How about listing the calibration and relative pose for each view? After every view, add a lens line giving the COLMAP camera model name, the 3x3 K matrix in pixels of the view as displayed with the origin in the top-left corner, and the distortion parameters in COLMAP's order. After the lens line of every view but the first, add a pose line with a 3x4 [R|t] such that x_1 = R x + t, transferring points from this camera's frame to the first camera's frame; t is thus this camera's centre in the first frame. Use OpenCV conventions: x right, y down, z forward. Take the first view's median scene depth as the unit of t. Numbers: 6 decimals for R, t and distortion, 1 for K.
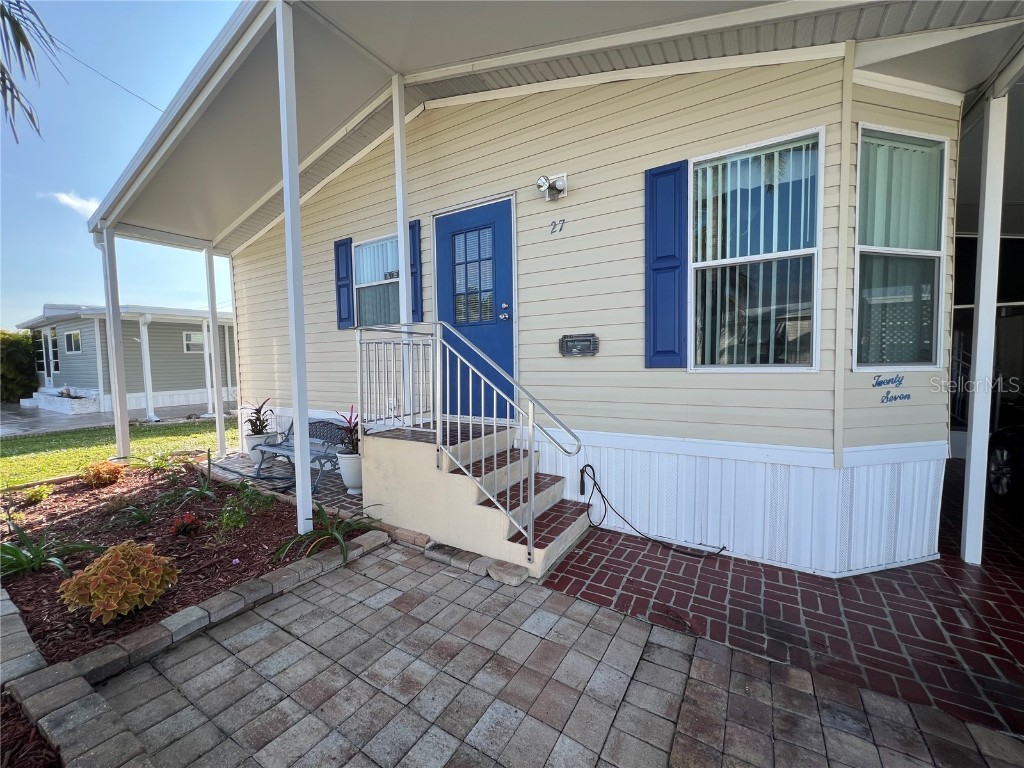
lens RADIAL K [[409.3, 0, 510.1], [0, 409.3, 384.5], [0, 0, 1]] dist [-0.001809, -0.000268]
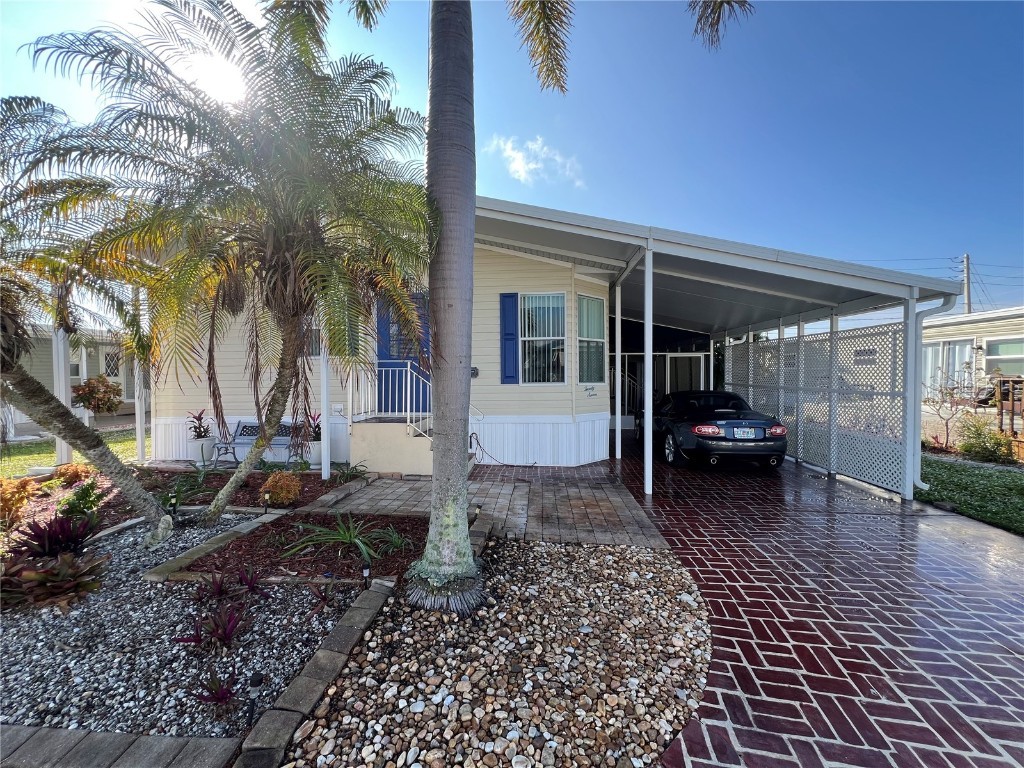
lens RADIAL K [[409.3, 0, 510.1], [0, 409.3, 384.5], [0, 0, 1]] dist [-0.001809, -0.000268]
pose [[0.889925, 0.000606, 0.456107, -0.686248], [0.020133, 0.998972, -0.040611, 0.058058], [-0.455662, 0.045324, 0.888998, -1.049959]]
